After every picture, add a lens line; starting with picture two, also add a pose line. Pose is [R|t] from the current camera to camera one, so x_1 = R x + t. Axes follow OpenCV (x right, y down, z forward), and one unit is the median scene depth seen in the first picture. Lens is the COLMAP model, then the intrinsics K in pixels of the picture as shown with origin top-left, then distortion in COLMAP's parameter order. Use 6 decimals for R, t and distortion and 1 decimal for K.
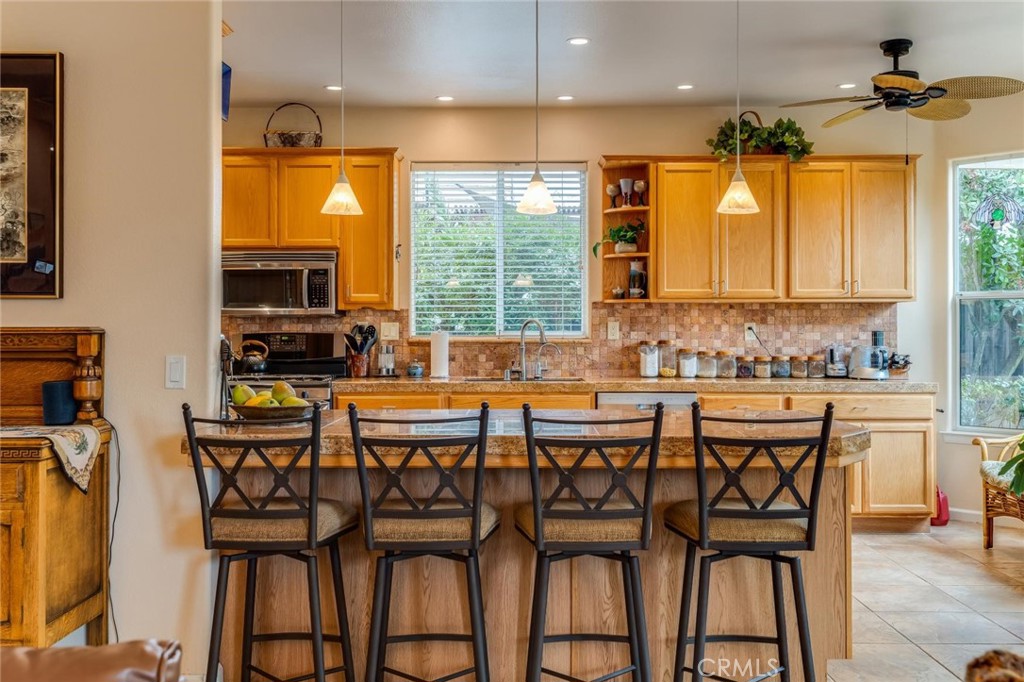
lens RADIAL K [[1003.9, 0, 504.1], [0, 1003.9, 324.4], [0, 0, 1]] dist [0.007361, 0.000000]
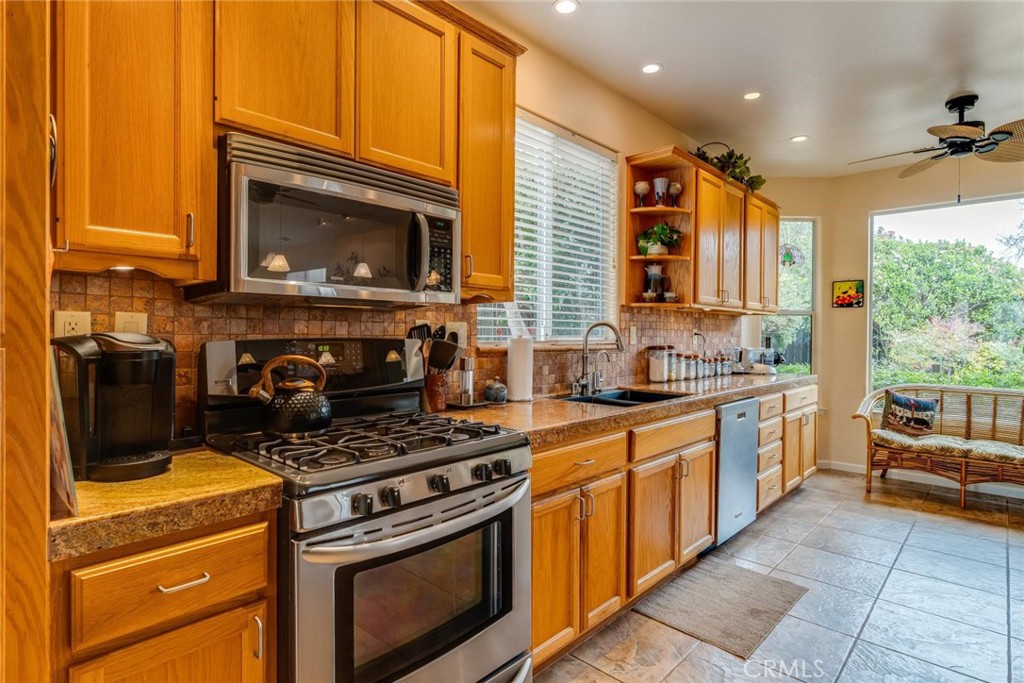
lens RADIAL K [[532.7, 0, 509.0], [0, 532.7, 336.4], [0, 0, 1]] dist [-0.003194, 0.002777]
pose [[0.679993, 0.001463, 0.733218, -0.351880], [-0.012078, 0.999885, 0.009206, 0.003920], [-0.733120, -0.015116, 0.679932, 0.753373]]
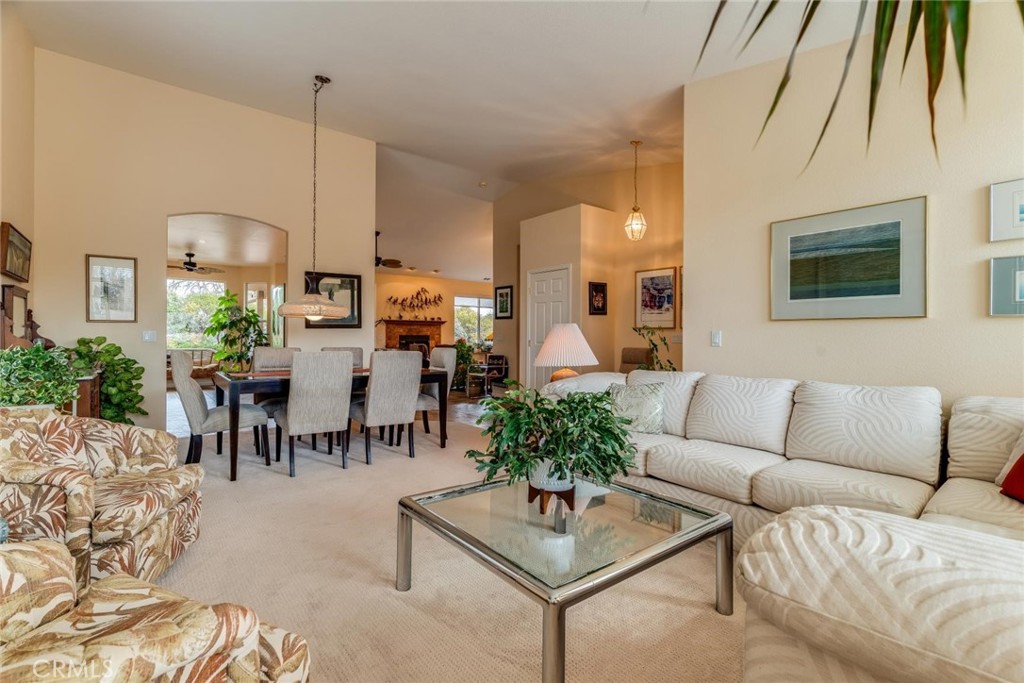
lens RADIAL K [[463.1, 0, 511.6], [0, 463.1, 334.4], [0, 0, 1]] dist [-0.006974, 0.003373]
pose [[-0.636846, -0.007664, 0.770953, -1.366111], [-0.013444, 0.999909, -0.001165, 0.006878], [-0.770874, -0.011107, -0.636891, 0.920805]]
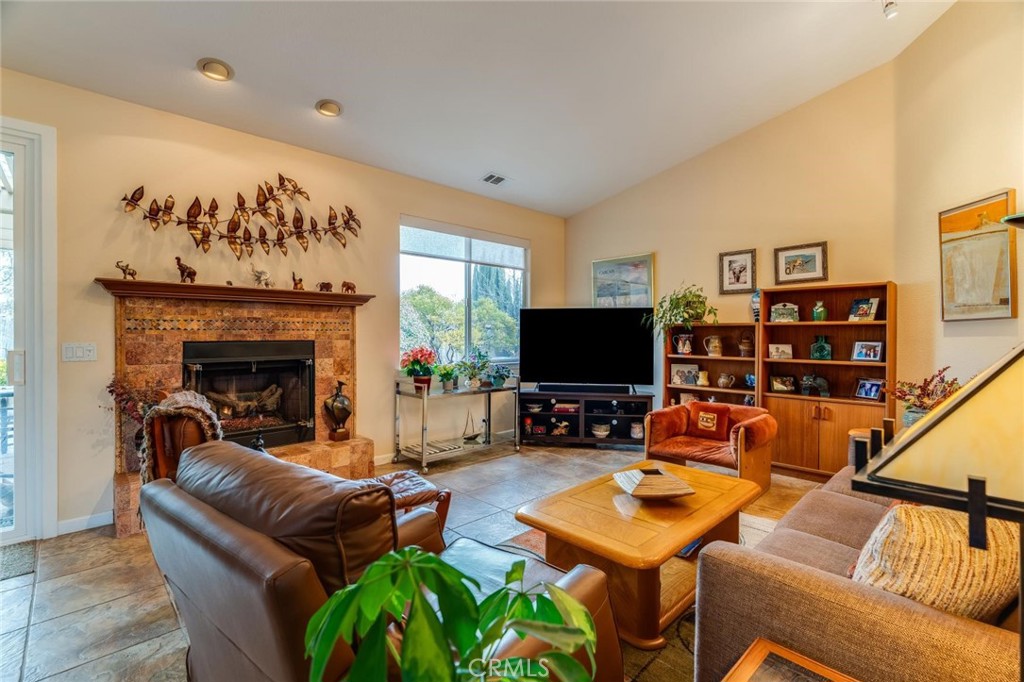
lens RADIAL K [[463.1, 0, 511.6], [0, 463.1, 333.9], [0, 0, 1]] dist [-0.006974, 0.003373]
pose [[-0.706089, 0.000394, 0.708123, -0.247180], [-0.003718, 0.999984, -0.004264, 0.006252], [-0.708113, -0.005643, -0.706077, 0.190268]]
